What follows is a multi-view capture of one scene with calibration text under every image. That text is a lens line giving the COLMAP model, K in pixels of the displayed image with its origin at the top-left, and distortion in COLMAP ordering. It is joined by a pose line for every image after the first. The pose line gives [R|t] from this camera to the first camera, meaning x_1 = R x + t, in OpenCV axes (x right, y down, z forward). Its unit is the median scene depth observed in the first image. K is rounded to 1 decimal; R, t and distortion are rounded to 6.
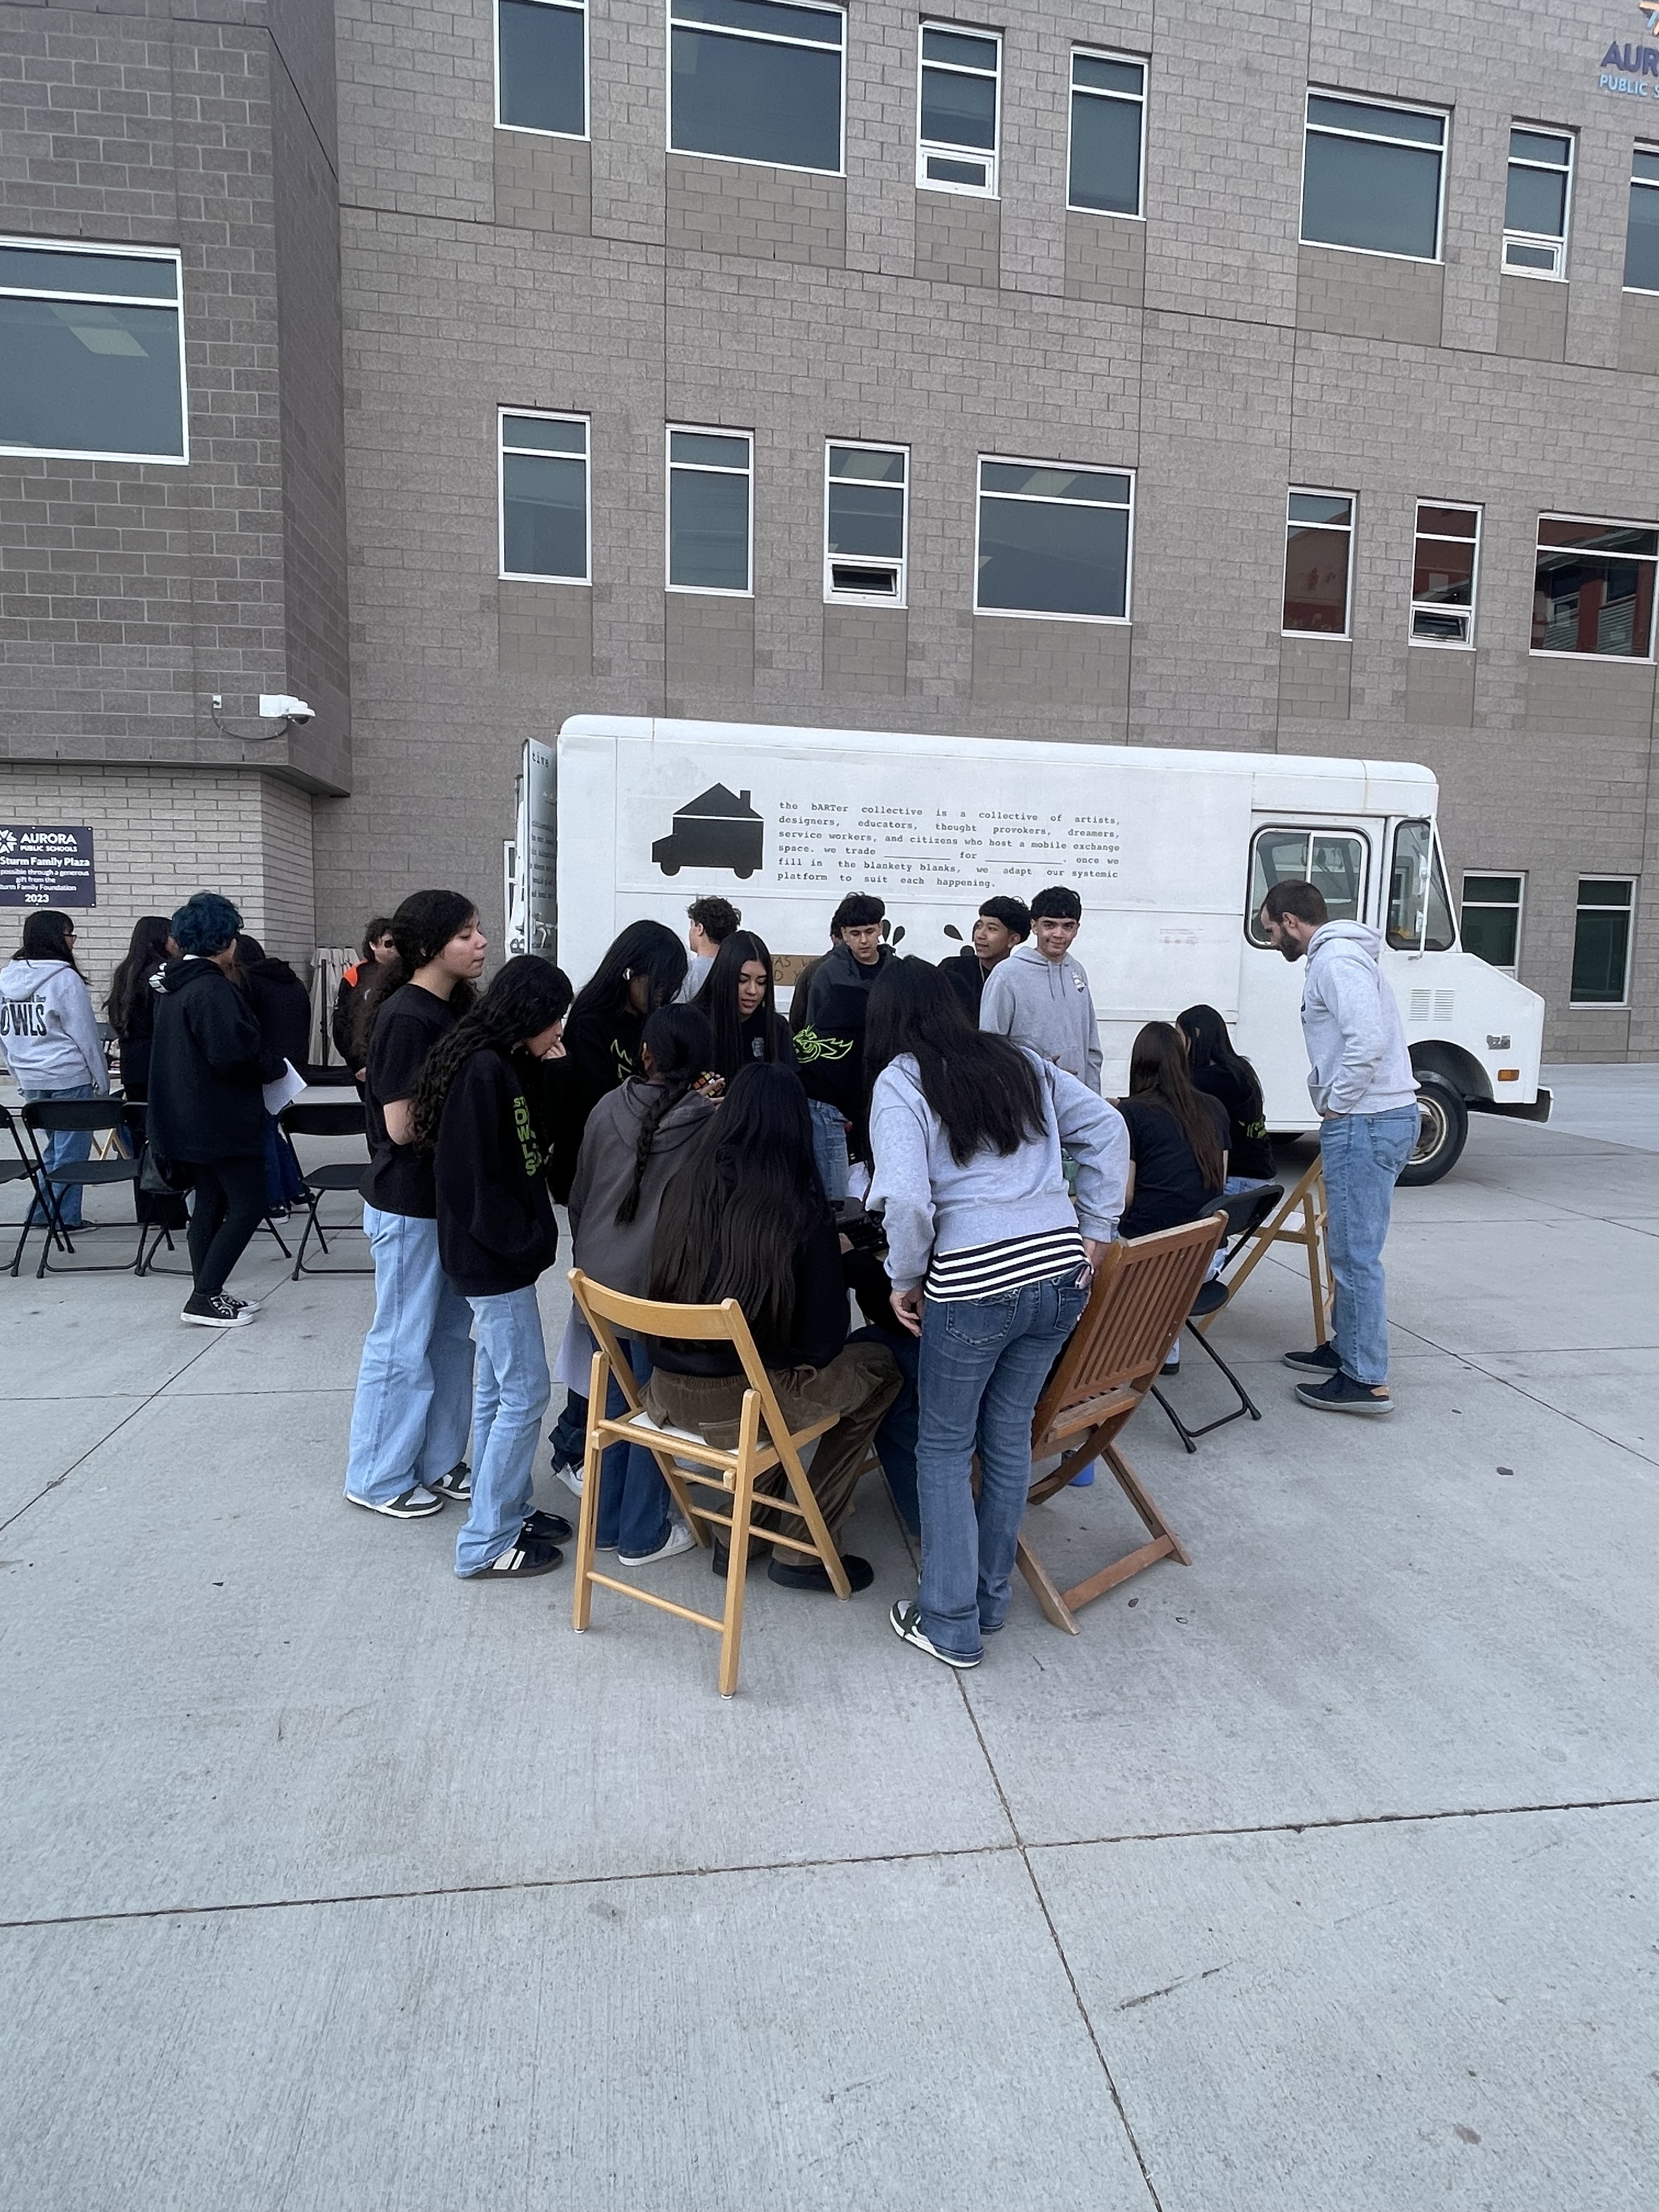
lens RADIAL K [[1240.4, 0, 819.2], [0, 1240.4, 1090.4], [0, 0, 1]] dist [-0.010397, -0.000928]
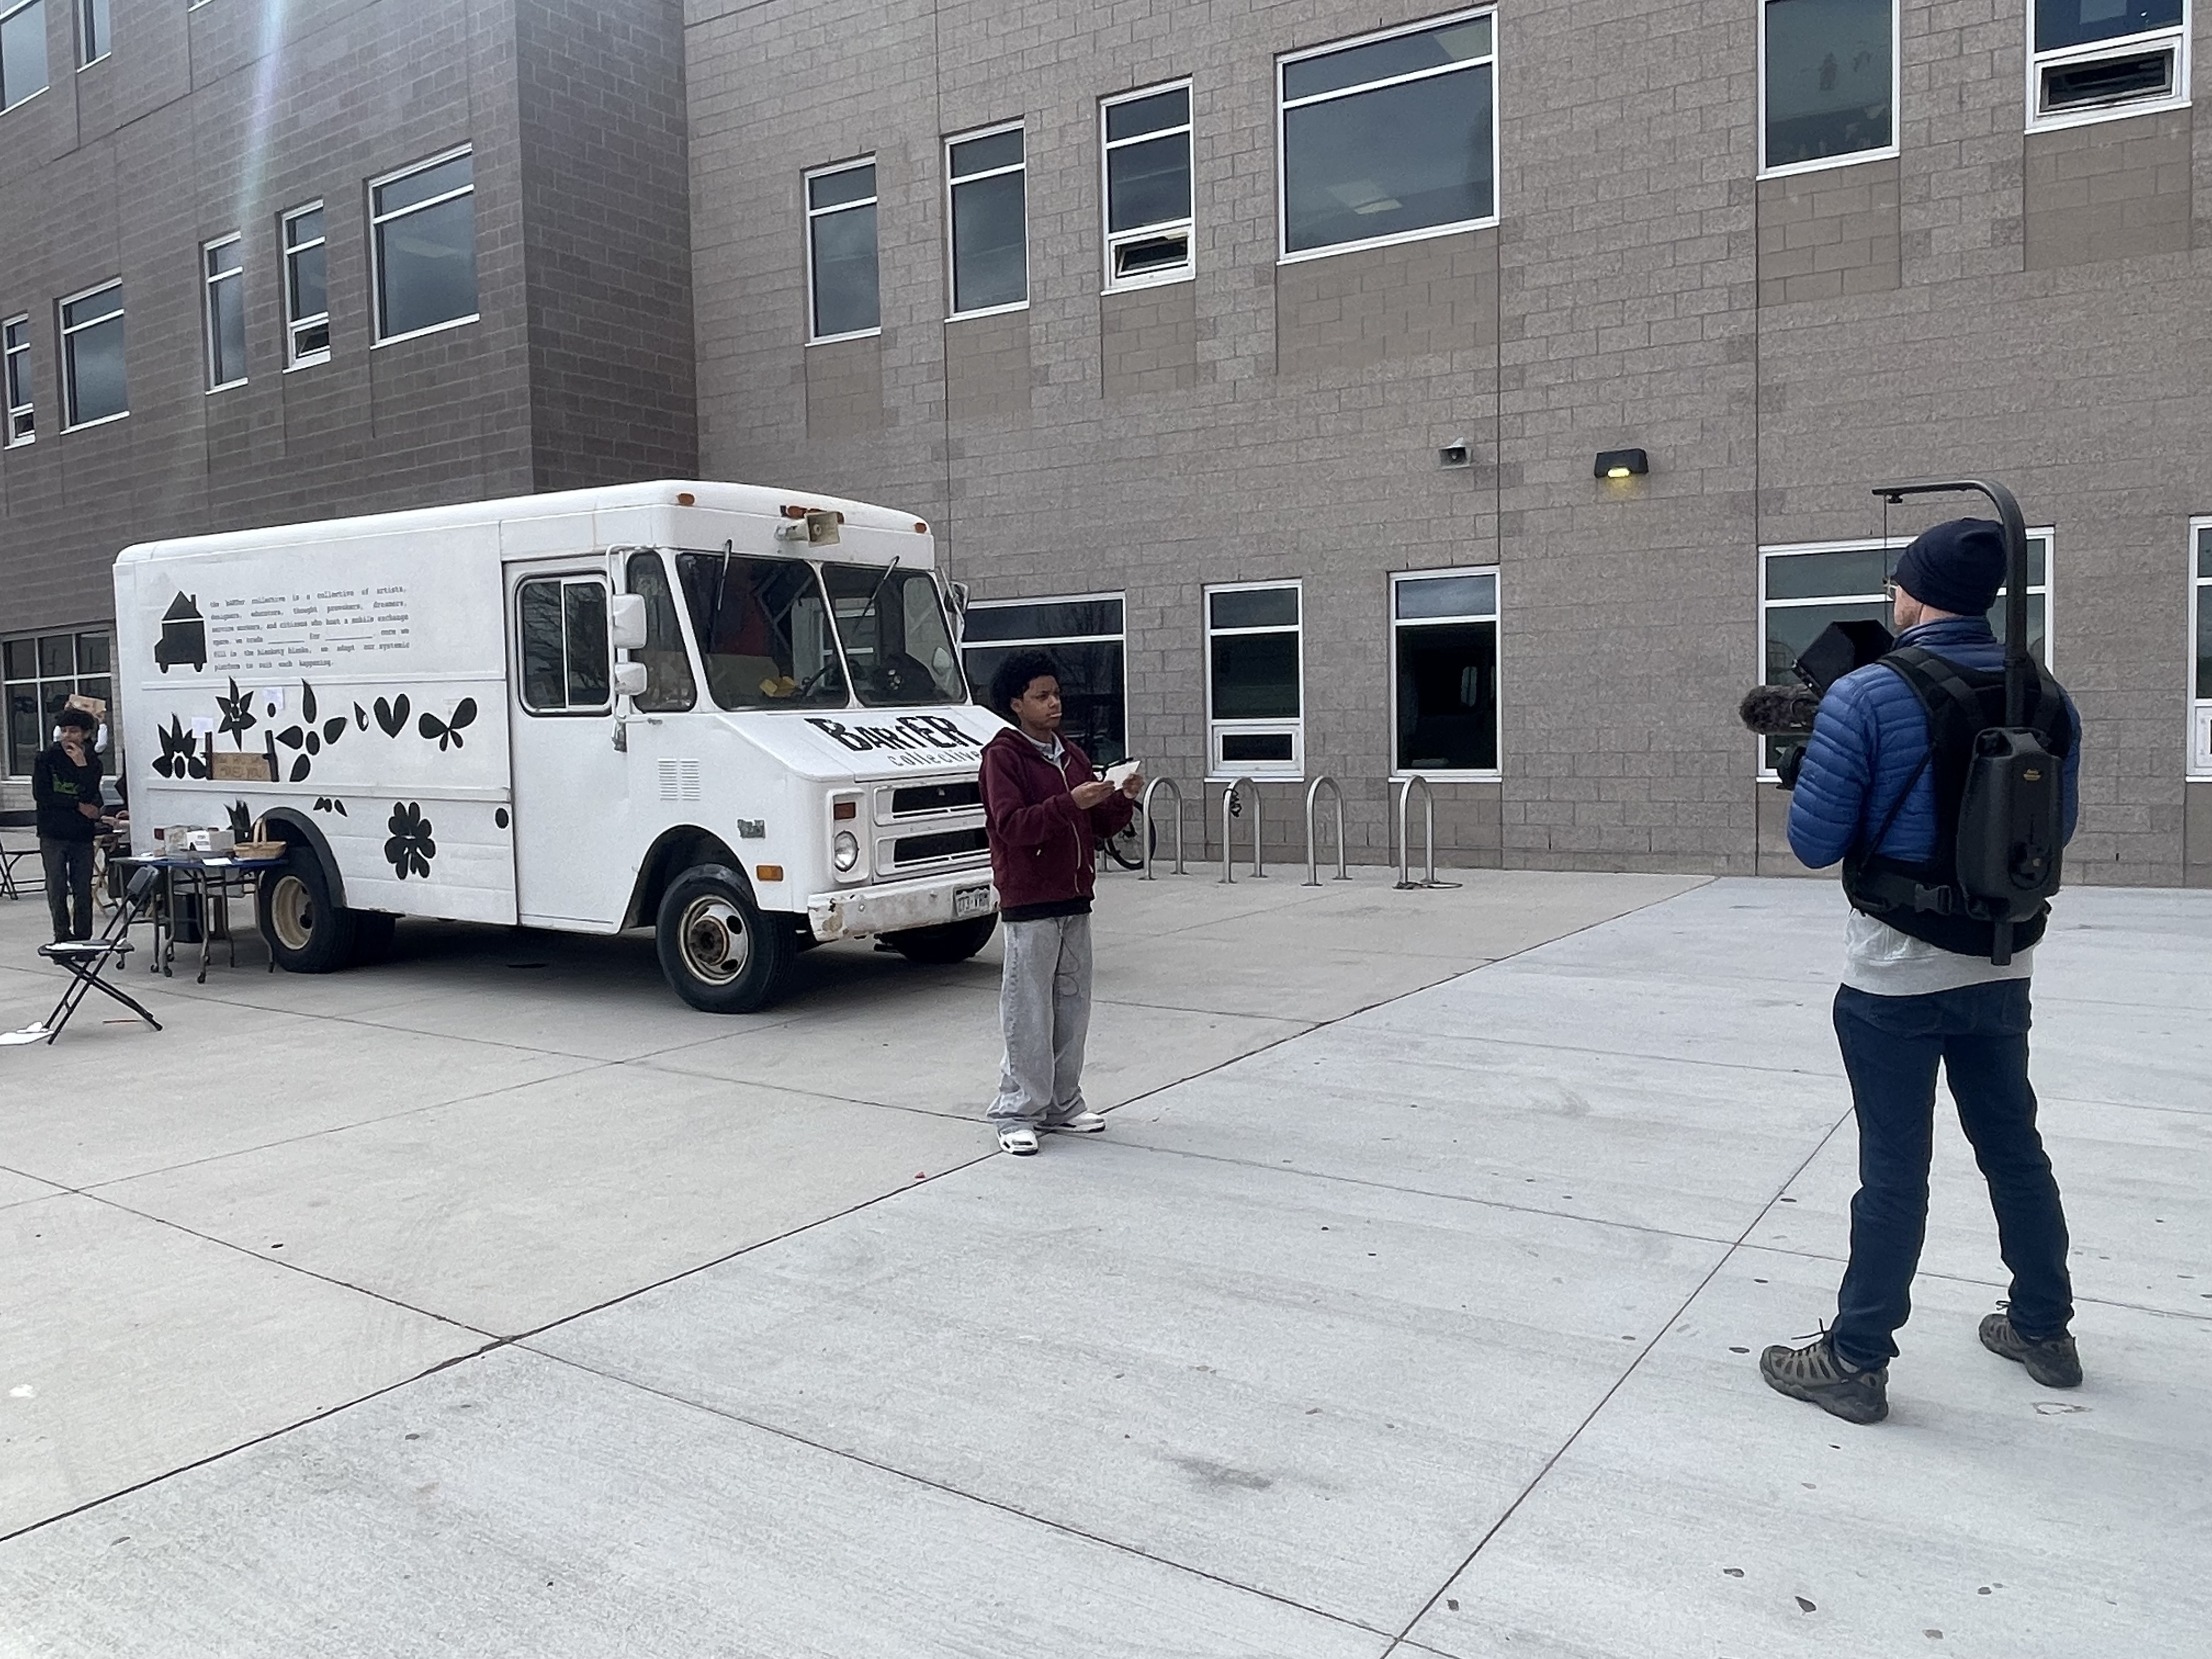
lens RADIAL K [[1623.5, 0, 1124.2], [0, 1623.5, 809.0], [0, 0, 1]] dist [-0.000288, -0.011486]
pose [[0.749173, 0.004860, -0.662356, 0.810042], [-0.039954, 0.998484, -0.037865, -0.013185], [0.661168, 0.054832, 0.748232, 0.244068]]
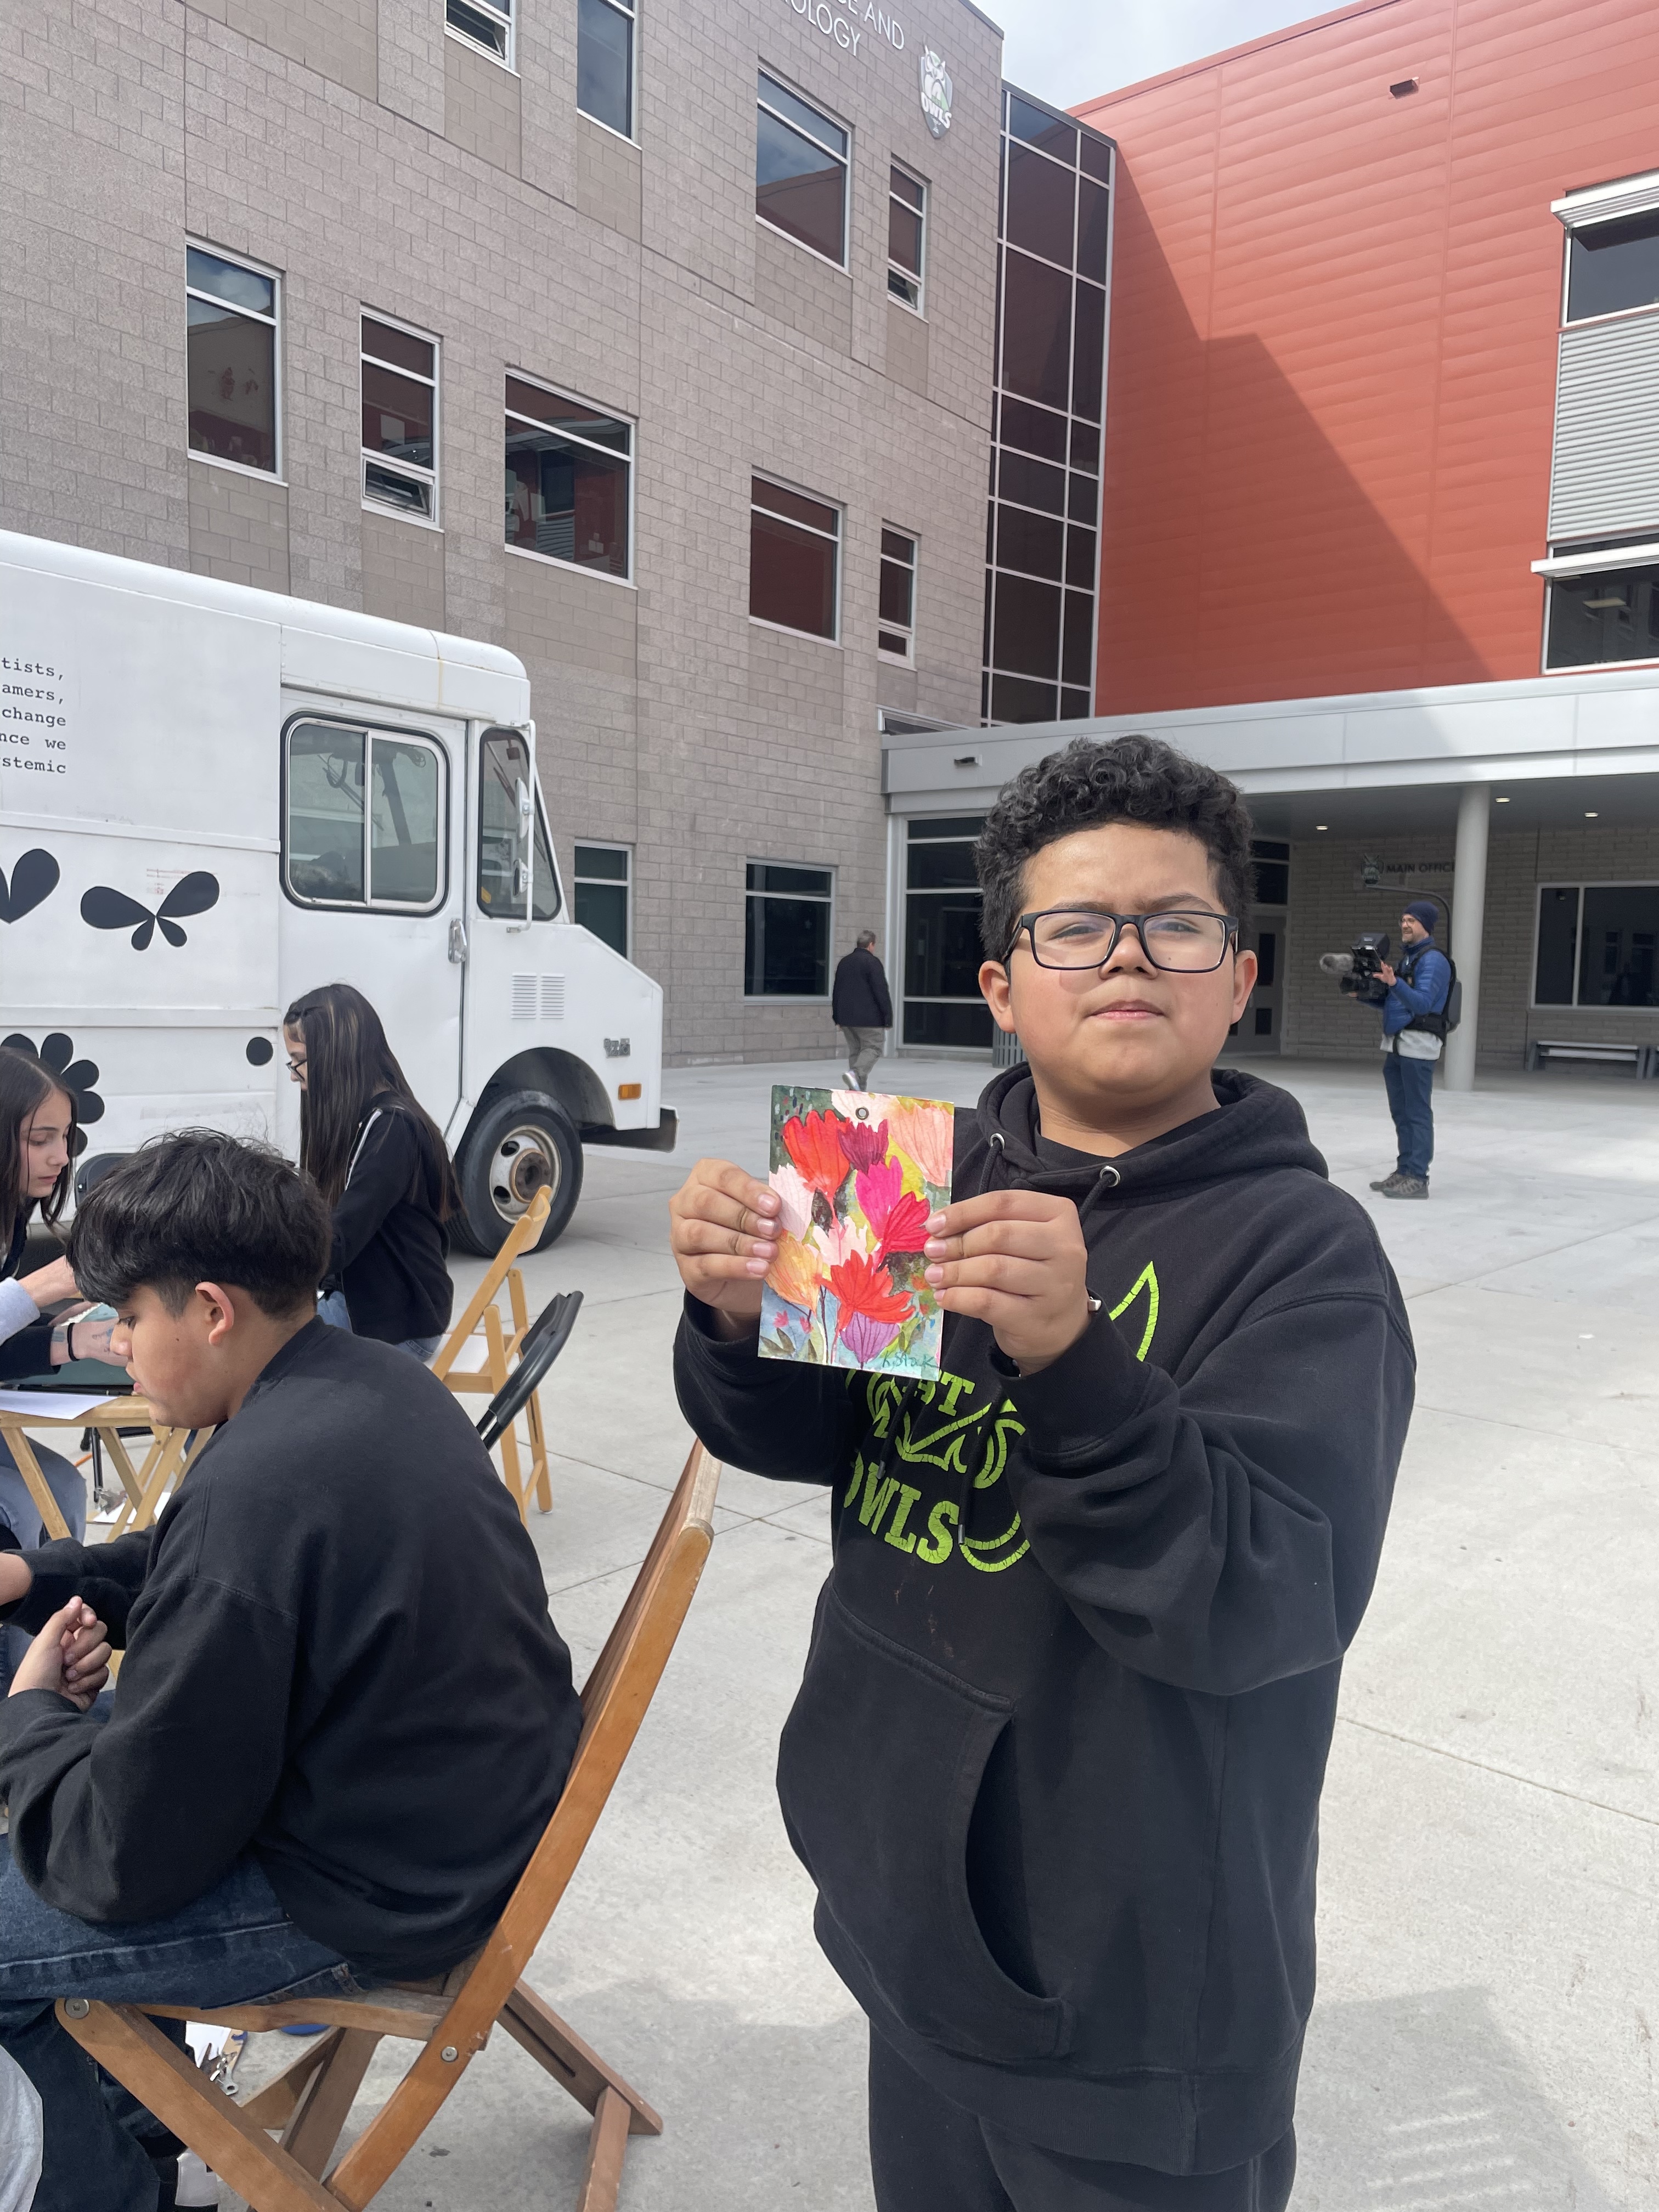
lens RADIAL K [[1669.4, 0, 820.4], [0, 1669.4, 1121.3], [0, 0, 1]] dist [0.087269, -0.118970]
pose [[0.737221, -0.058064, 0.673152, -0.019142], [0.059713, 0.998001, 0.020688, -0.004851], [-0.673008, 0.024944, 0.739214, 0.110952]]
